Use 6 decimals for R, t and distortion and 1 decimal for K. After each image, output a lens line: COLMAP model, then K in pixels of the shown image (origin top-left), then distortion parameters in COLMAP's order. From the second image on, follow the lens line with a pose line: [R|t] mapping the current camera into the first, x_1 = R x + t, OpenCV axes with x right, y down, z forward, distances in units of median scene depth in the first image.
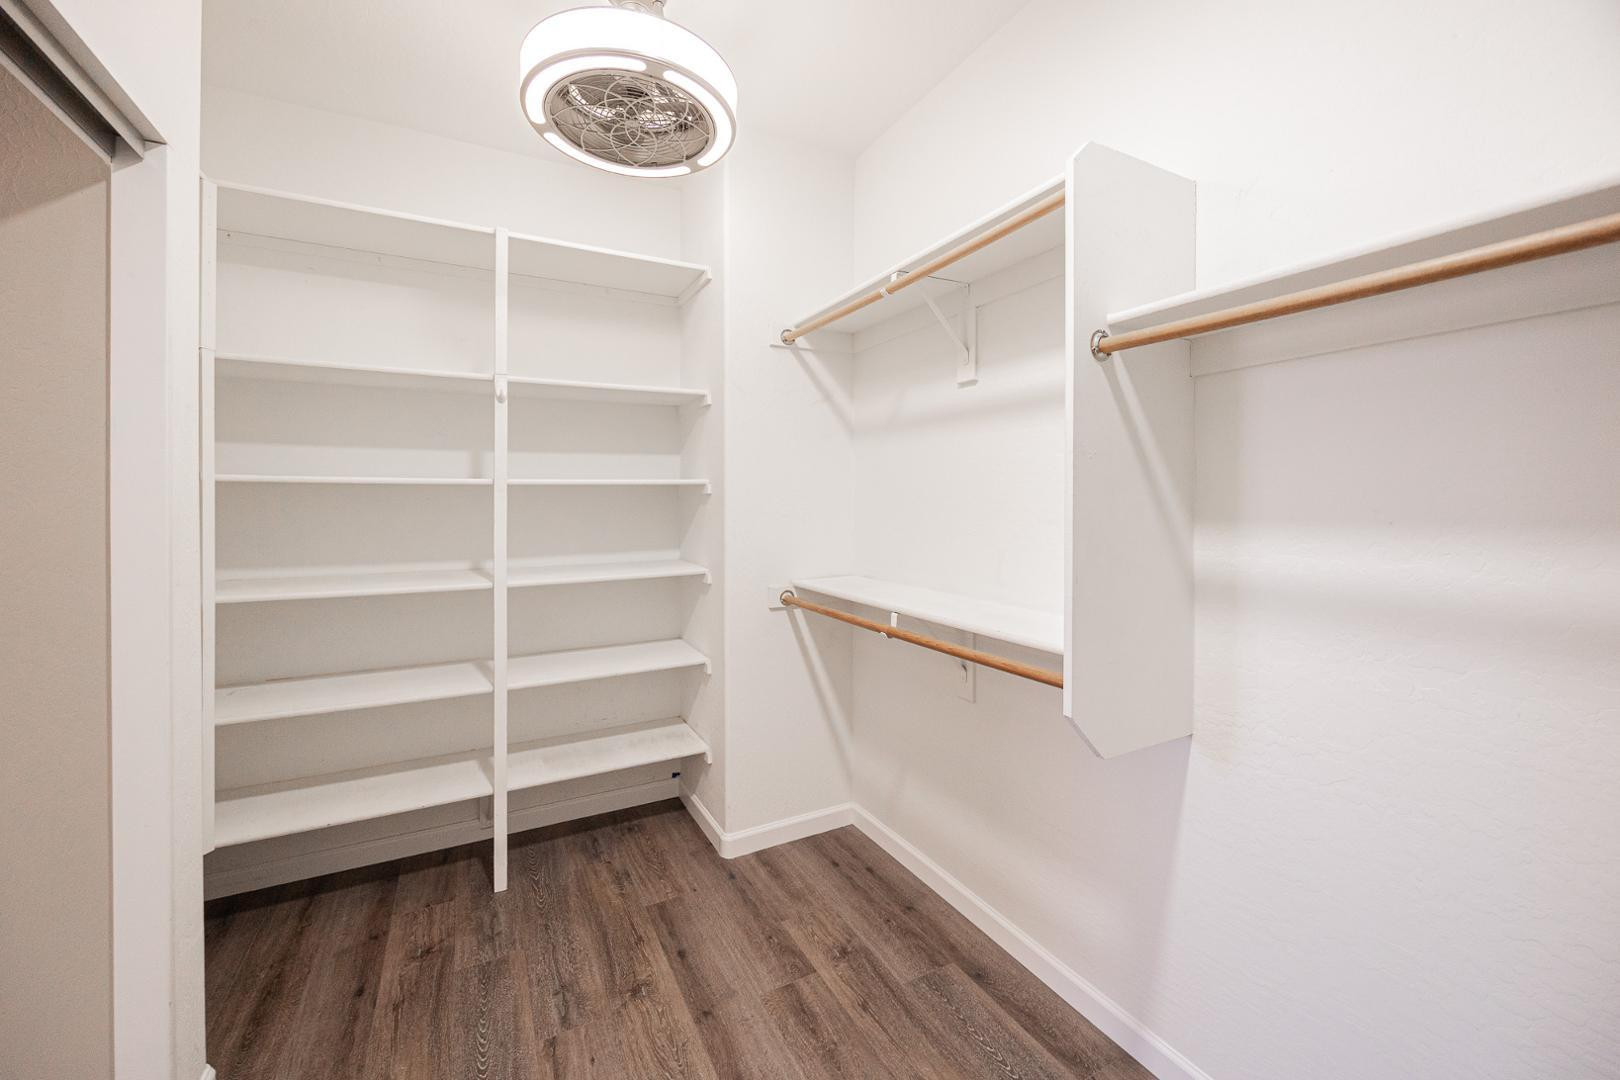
lens RADIAL K [[636.1, 0, 790.5], [0, 636.1, 506.4], [0, 0, 1]] dist [0.000930, -0.000277]
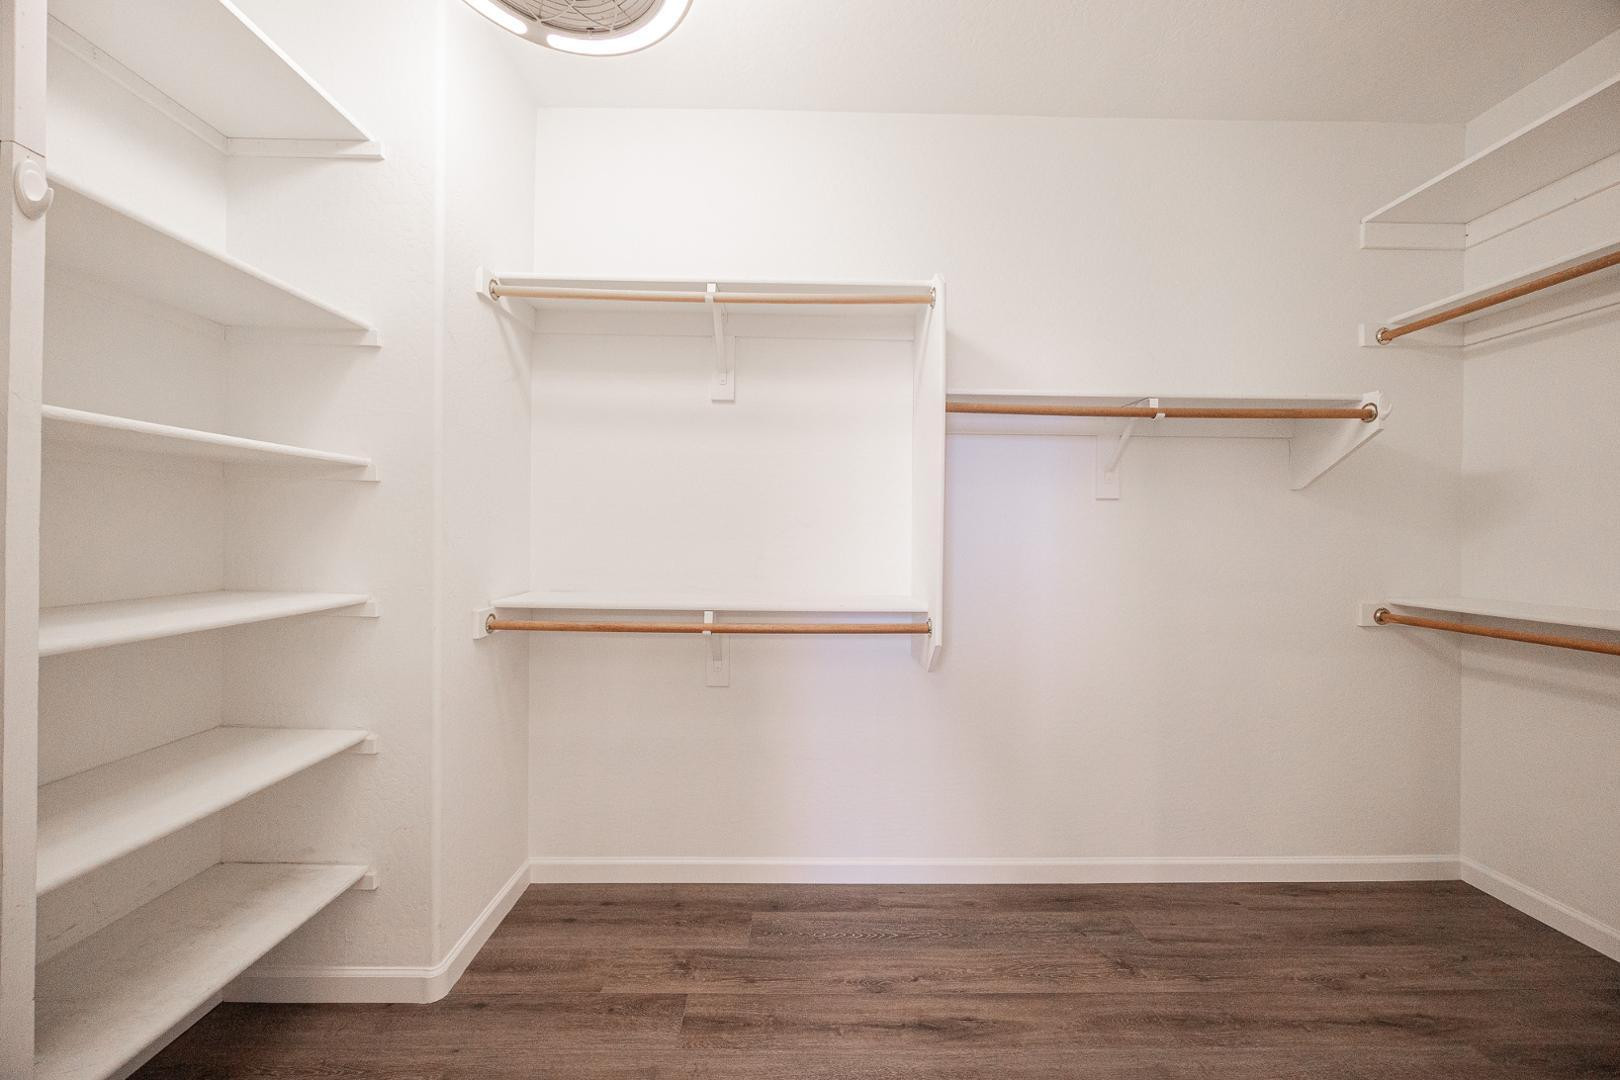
lens RADIAL K [[636.1, 0, 807.4], [0, 636.1, 538.7], [0, 0, 1]] dist [0.000930, -0.000277]
pose [[0.434487, 0.003022, 0.900673, -0.675641], [-0.002667, 0.999994, -0.002069, 0.050914], [-0.900674, -0.001504, 0.434492, 0.393565]]
